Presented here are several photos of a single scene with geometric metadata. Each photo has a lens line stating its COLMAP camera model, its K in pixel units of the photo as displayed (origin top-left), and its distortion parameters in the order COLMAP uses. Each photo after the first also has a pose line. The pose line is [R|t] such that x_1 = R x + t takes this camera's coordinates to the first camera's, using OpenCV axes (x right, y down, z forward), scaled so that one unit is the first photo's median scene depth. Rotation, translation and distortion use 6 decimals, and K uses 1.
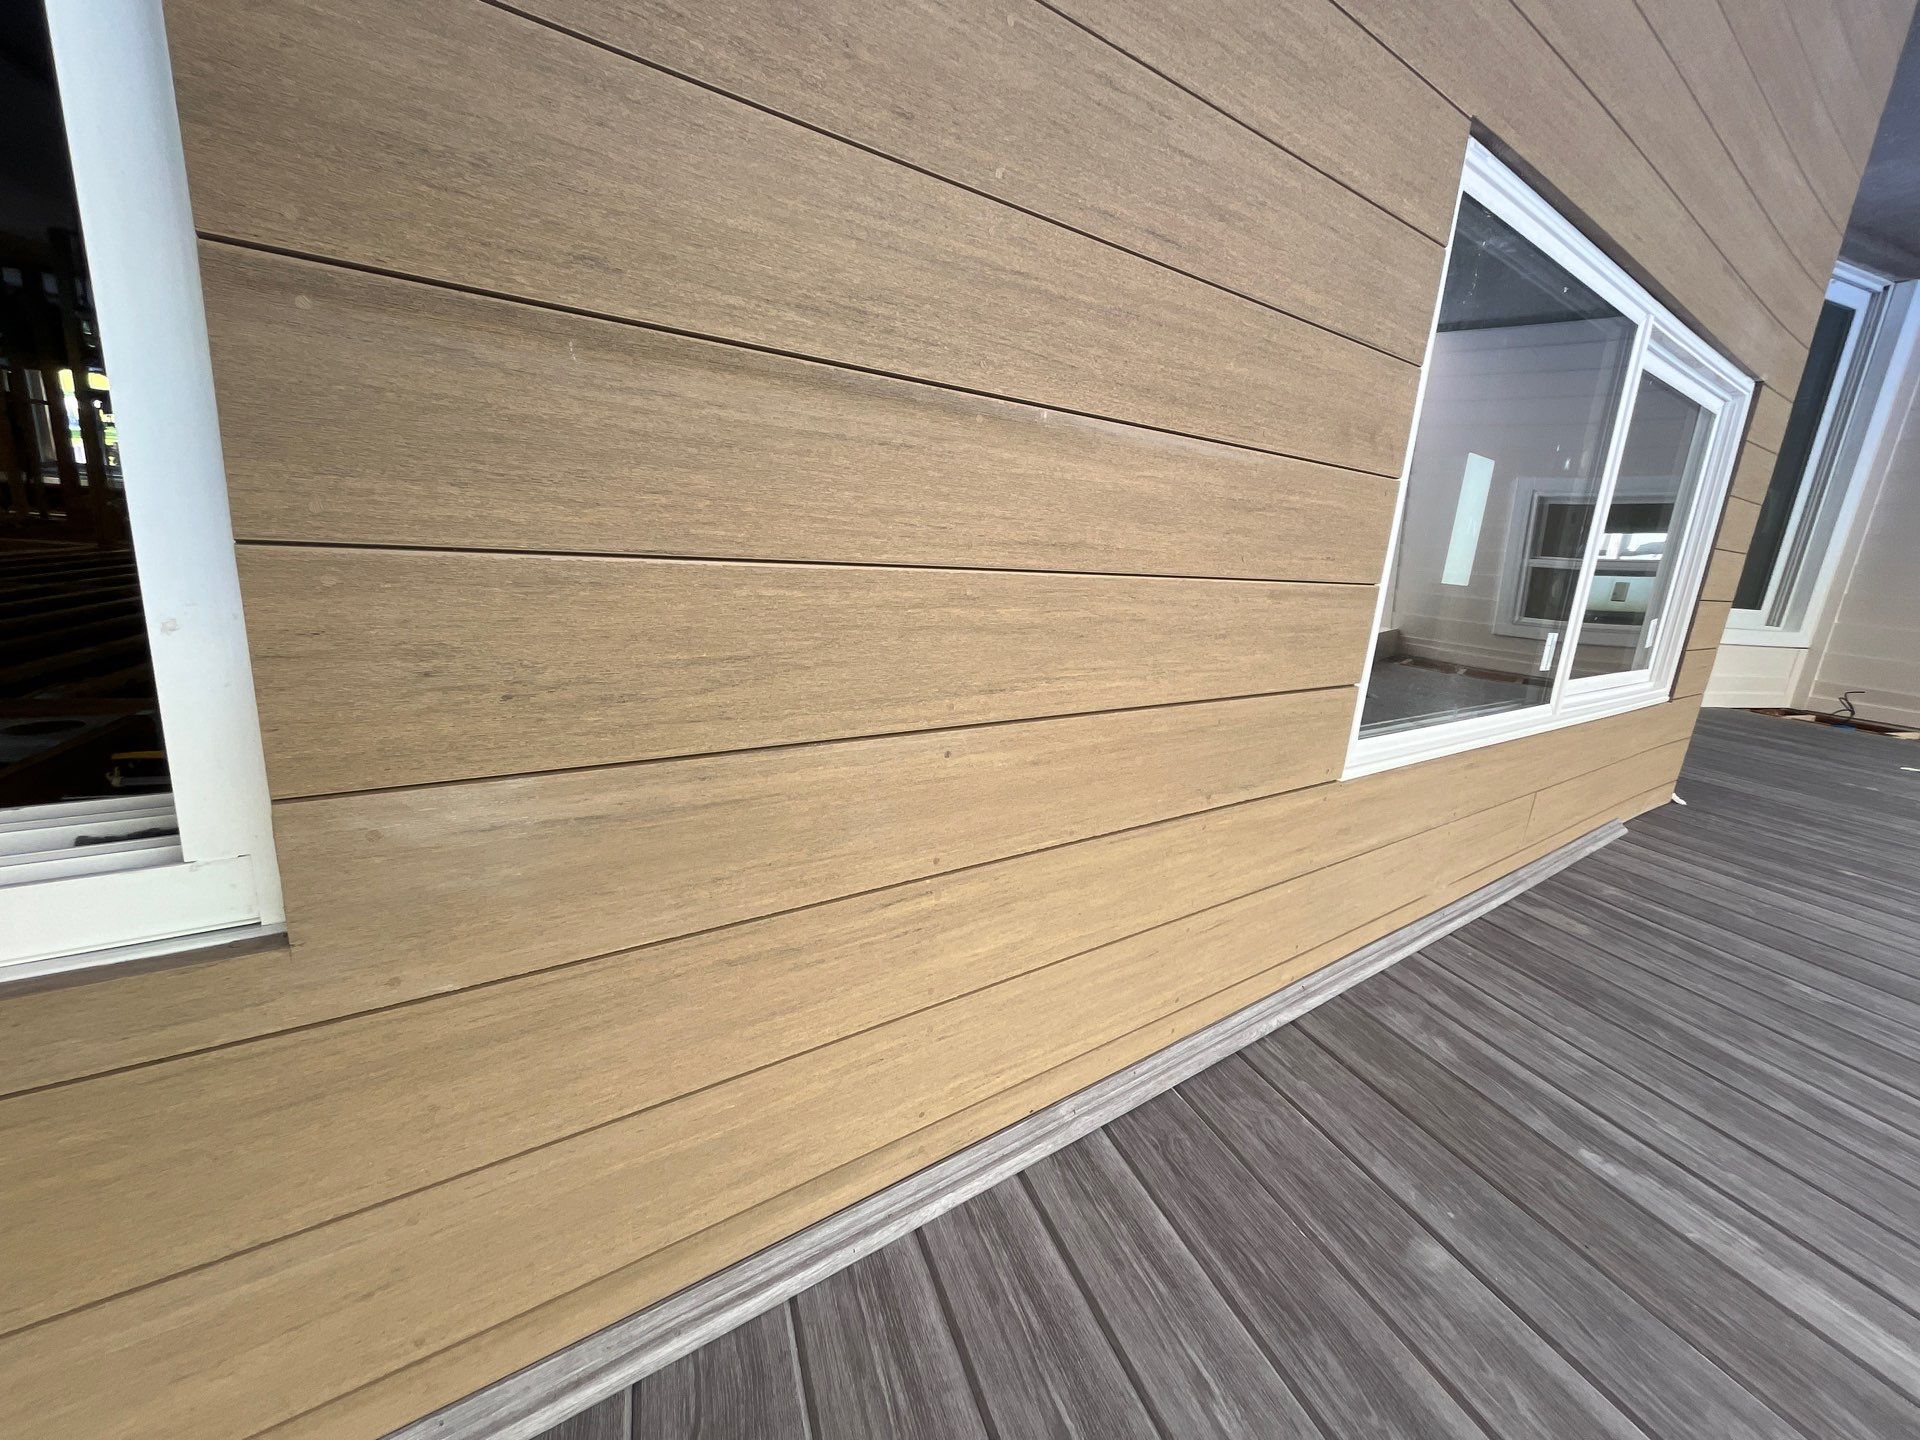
lens RADIAL K [[777.7, 0, 960.0], [0, 777.7, 720.0], [0, 0, 1]] dist [0.012180, -0.000064]
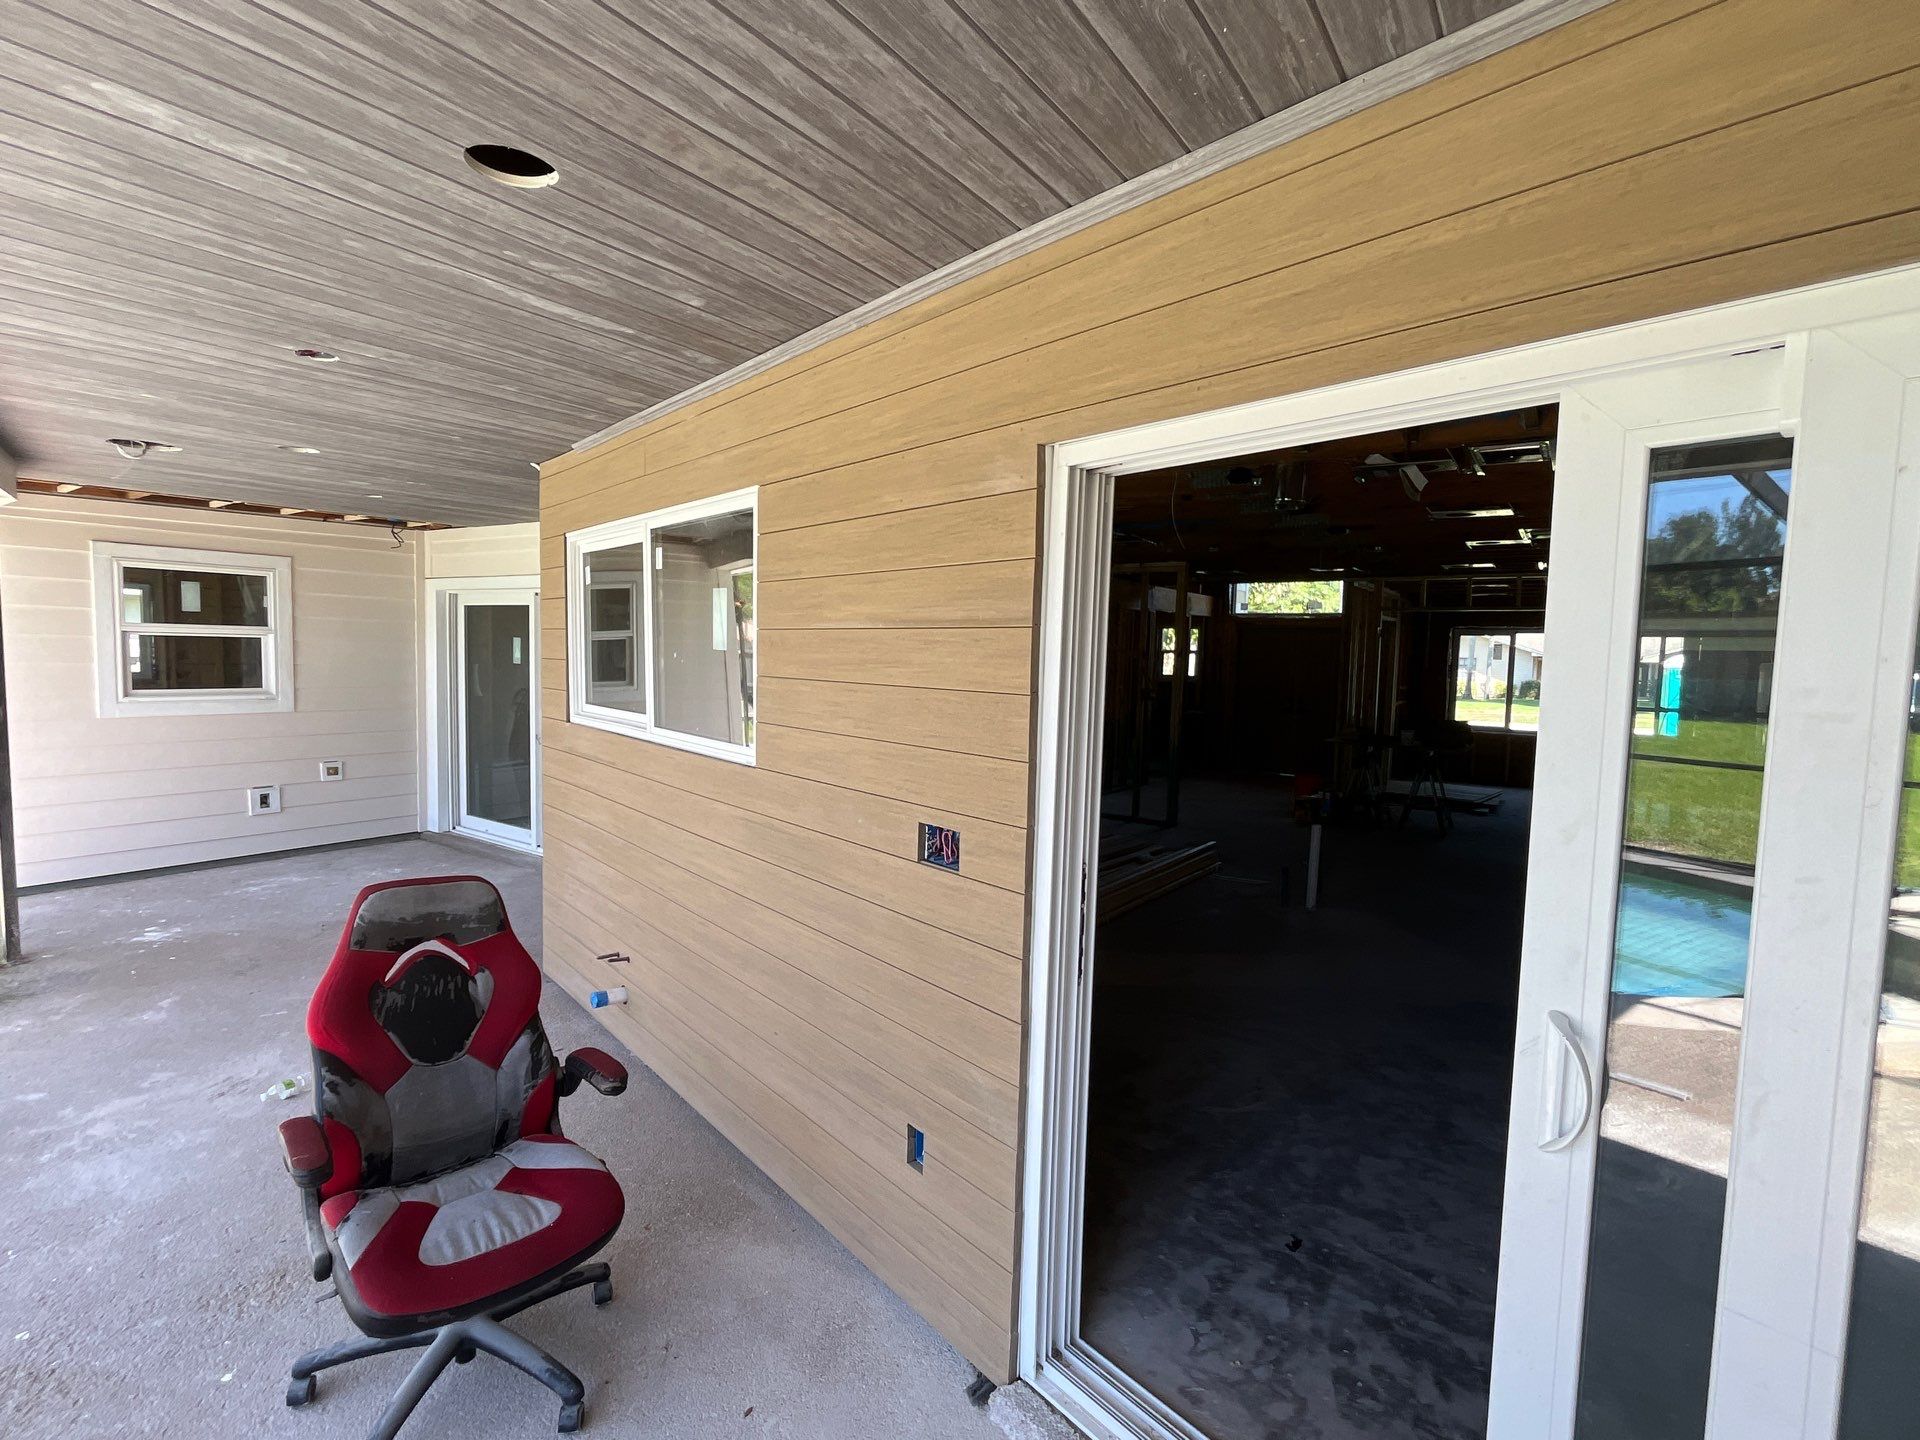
lens RADIAL K [[967.9, 0, 960.0], [0, 967.9, 720.0], [0, 0, 1]] dist [0.000399, 0.000002]
pose [[-0.967243, 0.037675, 0.251041, -0.539750], [-0.109525, -0.954081, -0.278806, 0.125966], [0.229009, -0.297169, 0.926955, -1.194453]]
